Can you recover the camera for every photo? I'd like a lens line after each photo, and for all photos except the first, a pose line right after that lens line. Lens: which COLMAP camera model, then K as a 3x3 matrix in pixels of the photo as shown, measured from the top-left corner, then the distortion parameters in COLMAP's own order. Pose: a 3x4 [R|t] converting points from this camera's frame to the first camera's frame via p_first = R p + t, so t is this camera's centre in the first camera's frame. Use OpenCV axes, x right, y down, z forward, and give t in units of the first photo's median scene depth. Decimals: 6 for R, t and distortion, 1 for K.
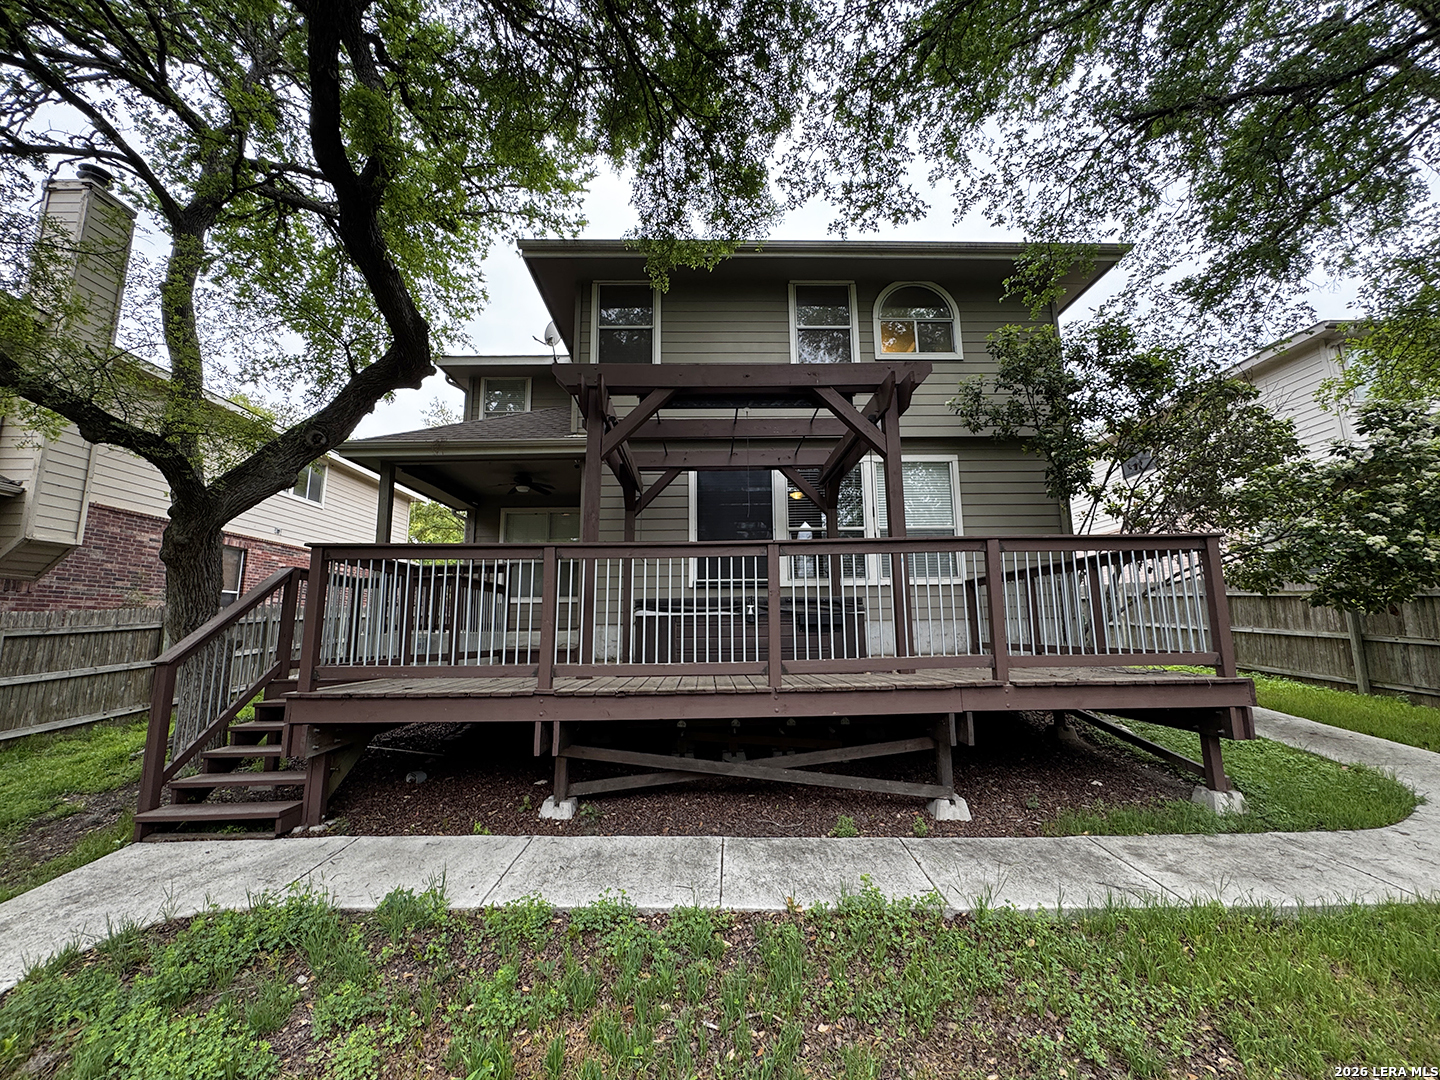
lens RADIAL K [[573.4, 0, 720.3], [0, 573.4, 539.2], [0, 0, 1]] dist [-0.003495, -0.000089]
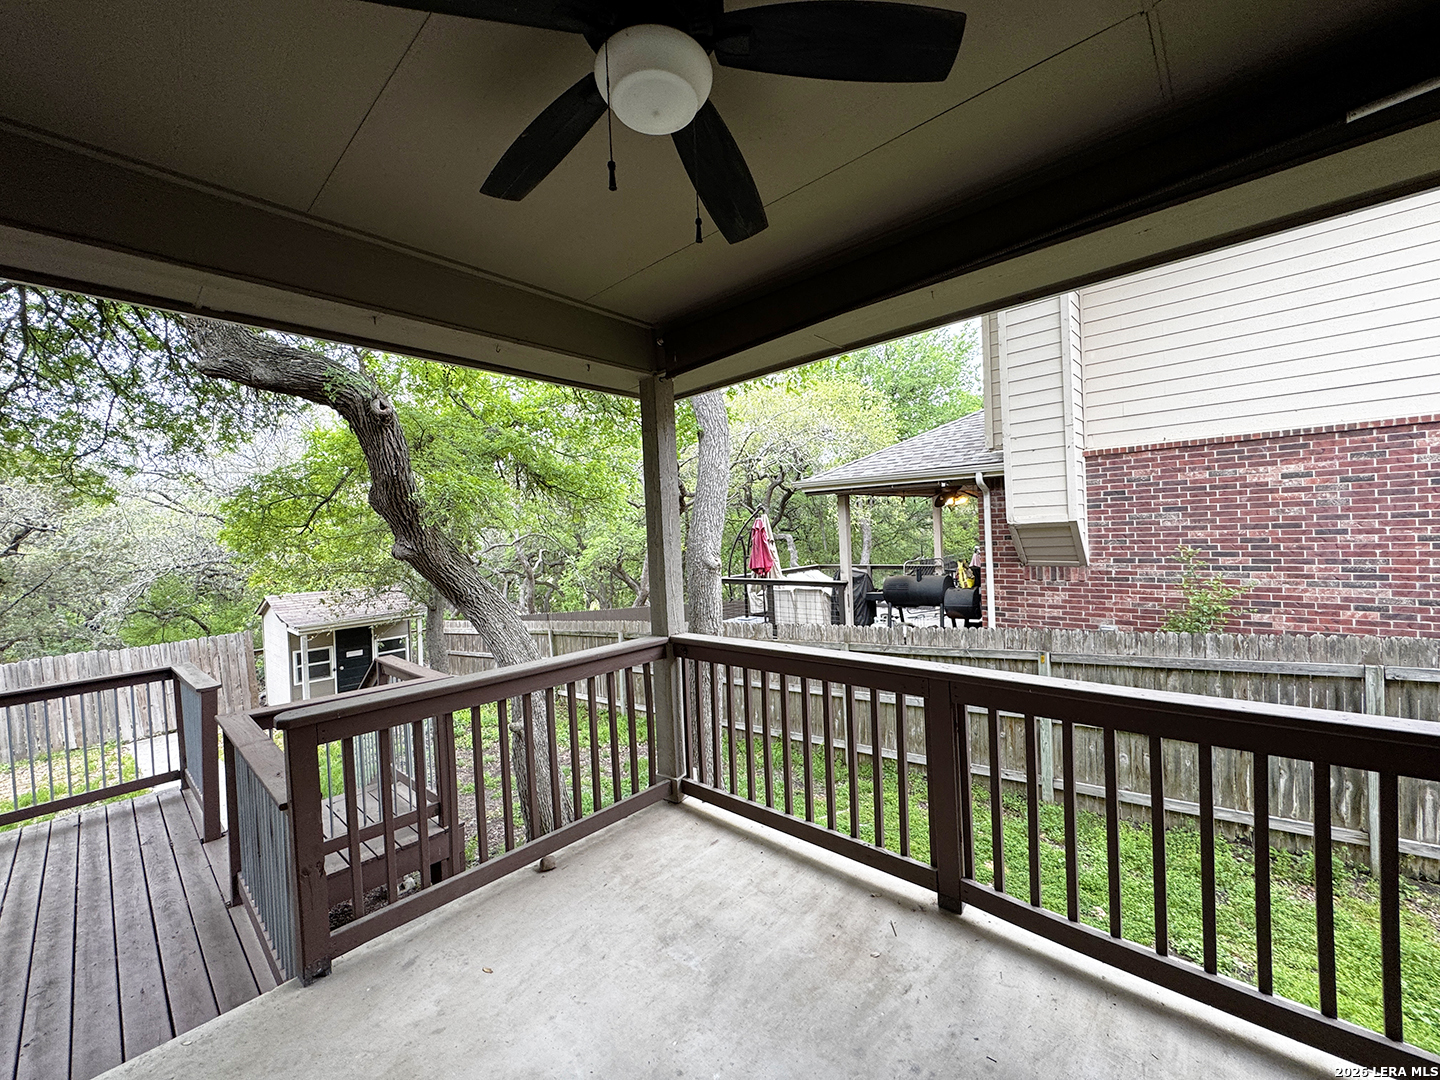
lens RADIAL K [[573.4, 0, 720.3], [0, 573.4, 539.2], [0, 0, 1]] dist [-0.003495, -0.000089]
pose [[-0.690723, 0.055816, -0.720962, -0.732156], [0.168644, 0.981957, -0.085550, 0.049035], [0.703179, -0.180677, -0.687674, 3.015679]]
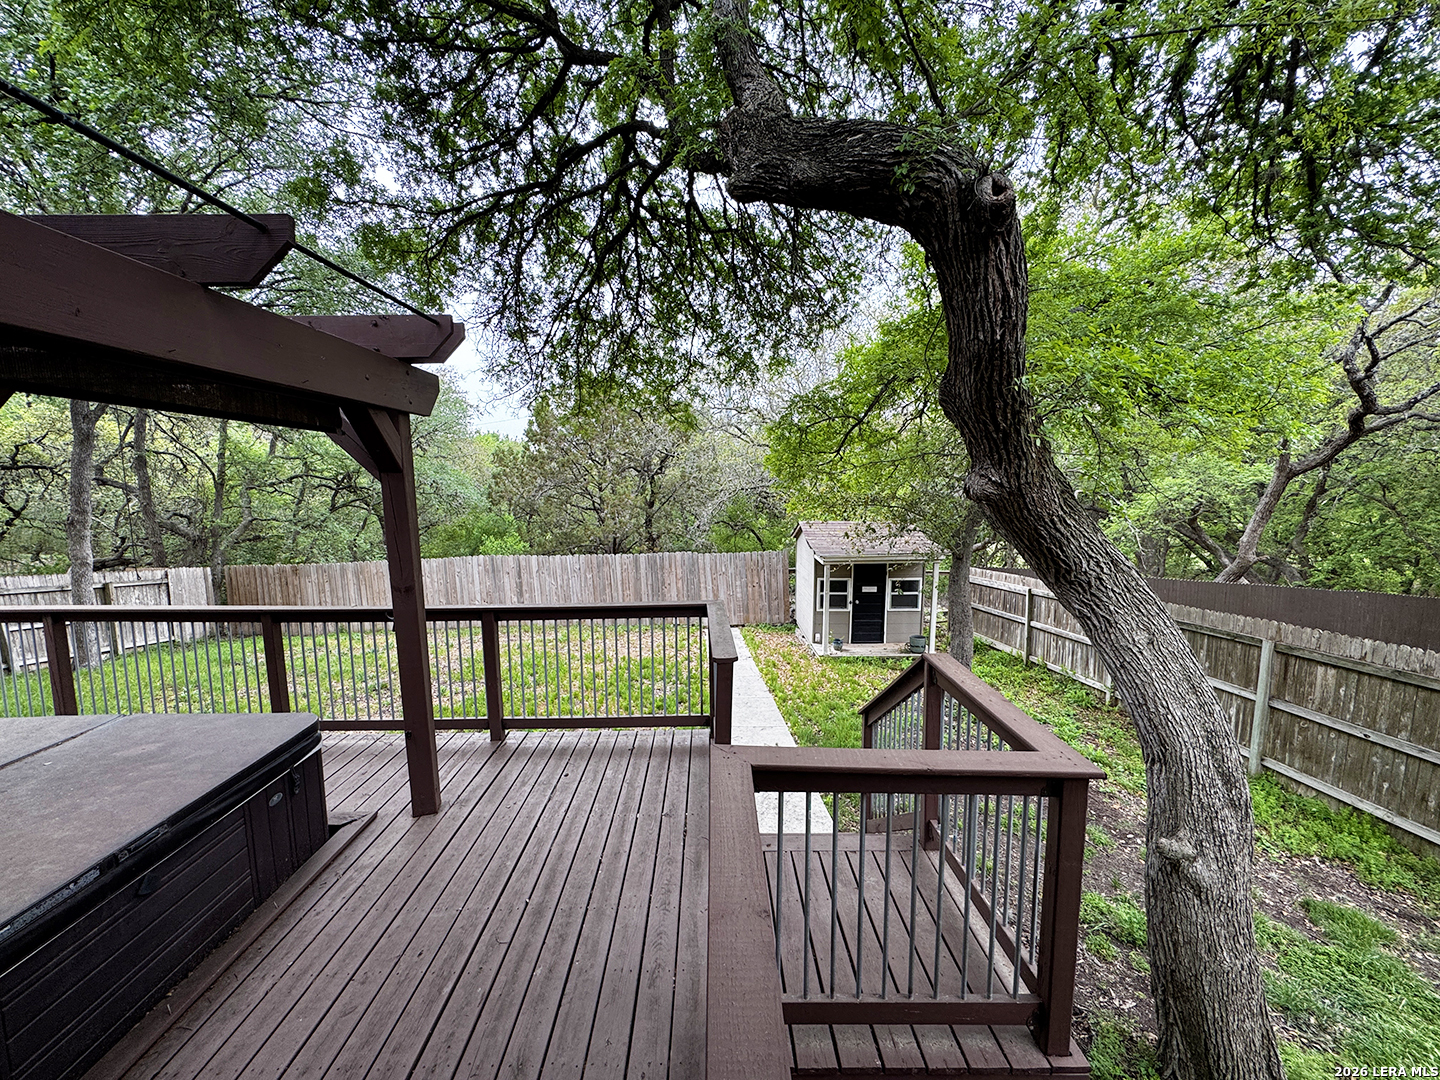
lens RADIAL K [[573.4, 0, 720.3], [0, 573.4, 539.2], [0, 0, 1]] dist [-0.003495, -0.000089]
pose [[-0.999764, 0.018247, 0.011773, -0.834426], [0.017563, 0.998288, -0.055791, -0.053676], [-0.012771, -0.055571, -0.998373, 2.347775]]
